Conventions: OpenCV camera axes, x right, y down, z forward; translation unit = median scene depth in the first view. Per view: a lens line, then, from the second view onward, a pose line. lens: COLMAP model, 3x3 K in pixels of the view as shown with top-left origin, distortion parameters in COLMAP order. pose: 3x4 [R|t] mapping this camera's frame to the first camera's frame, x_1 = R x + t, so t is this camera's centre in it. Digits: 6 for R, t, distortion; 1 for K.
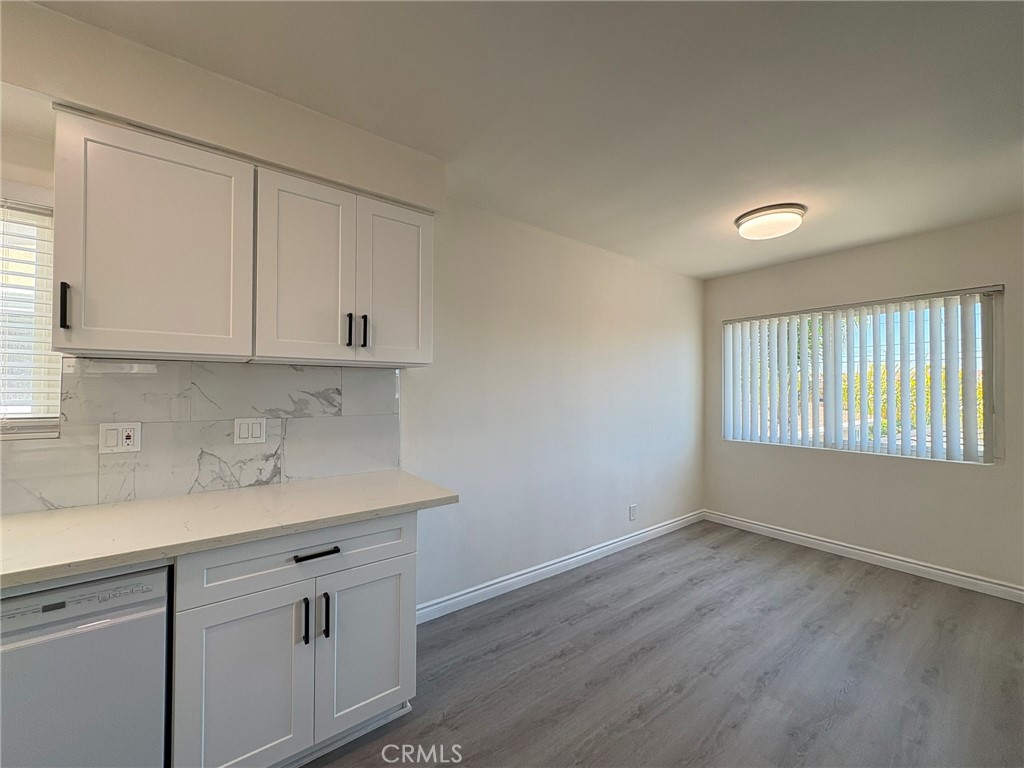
lens RADIAL K [[407.7, 0, 511.6], [0, 407.7, 383.0], [0, 0, 1]] dist [0.000531, 0.000062]
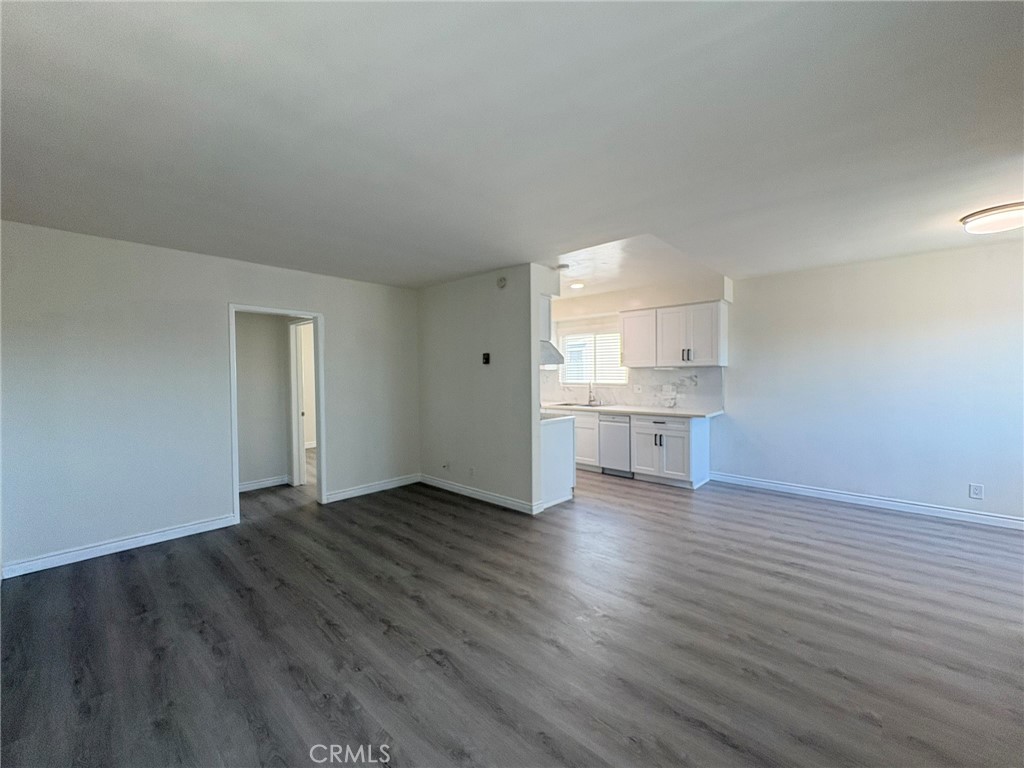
lens RADIAL K [[407.7, 0, 514.1], [0, 407.7, 384.4], [0, 0, 1]] dist [0.000531, 0.000062]
pose [[0.185167, 0.018019, -0.982542, 2.022429], [0.022944, 0.999480, 0.022654, -0.014156], [0.982439, -0.026738, 0.184657, -0.644210]]
